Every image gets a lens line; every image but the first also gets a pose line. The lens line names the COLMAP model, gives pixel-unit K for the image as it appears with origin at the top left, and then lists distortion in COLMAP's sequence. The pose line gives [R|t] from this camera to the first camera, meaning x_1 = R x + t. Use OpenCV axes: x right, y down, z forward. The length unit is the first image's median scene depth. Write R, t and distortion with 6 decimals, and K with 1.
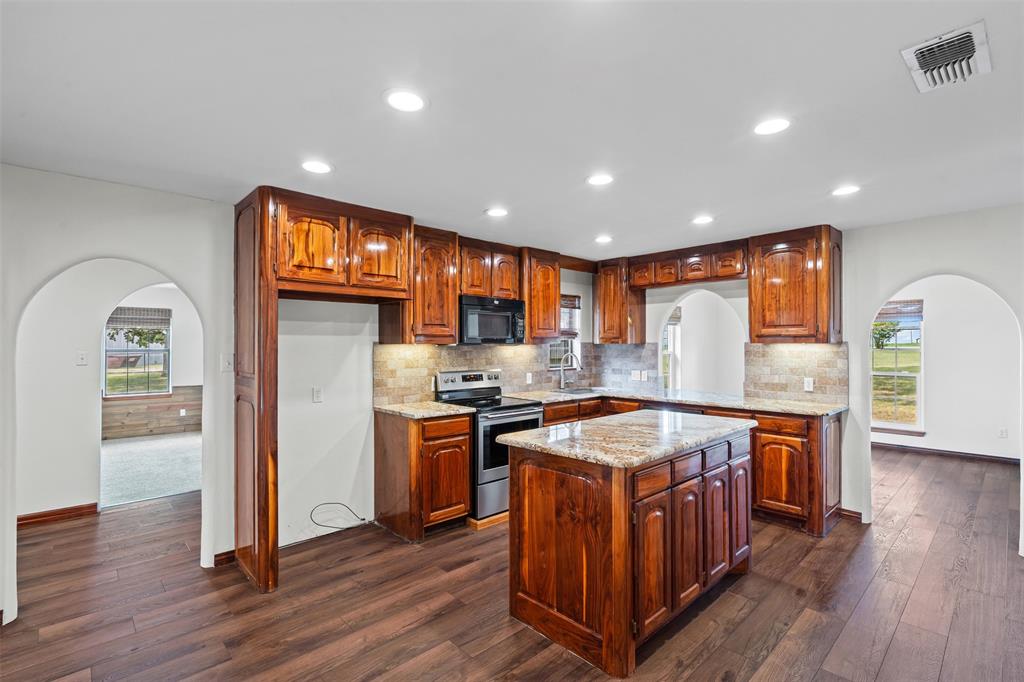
lens RADIAL K [[456.3, 0, 506.2], [0, 456.3, 340.9], [0, 0, 1]] dist [-0.001776, 0.000516]
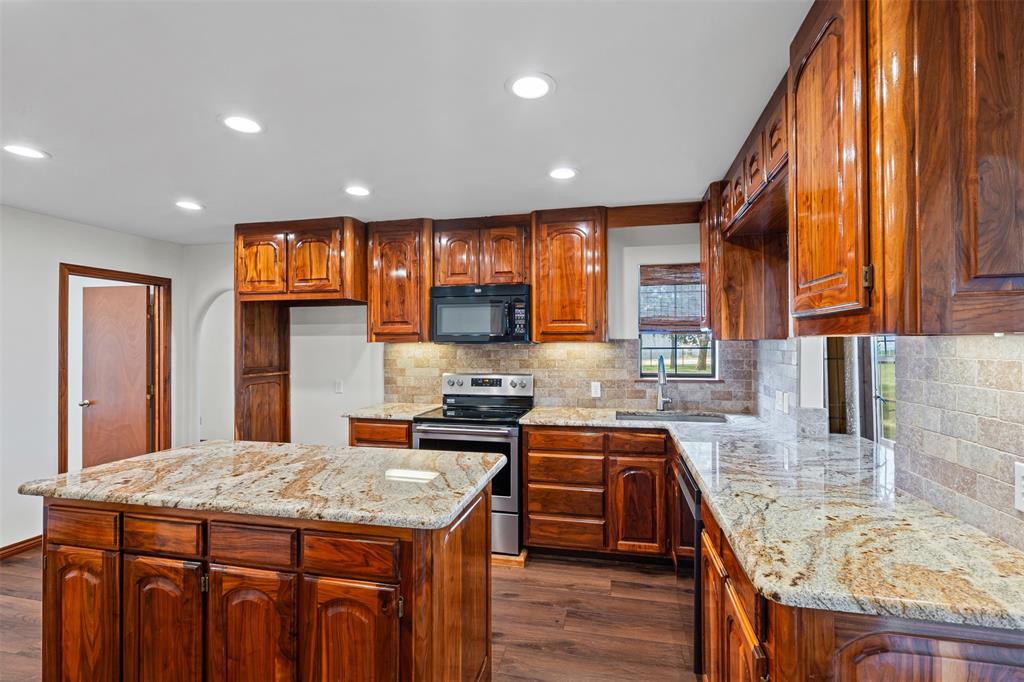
lens RADIAL K [[456.3, 0, 514.3], [0, 456.3, 341.6], [0, 0, 1]] dist [-0.001776, 0.000516]
pose [[0.587430, -0.004886, -0.809260, 0.712896], [0.011360, 0.999933, 0.002208, 0.005006], [0.809195, -0.010490, 0.587446, 0.608798]]
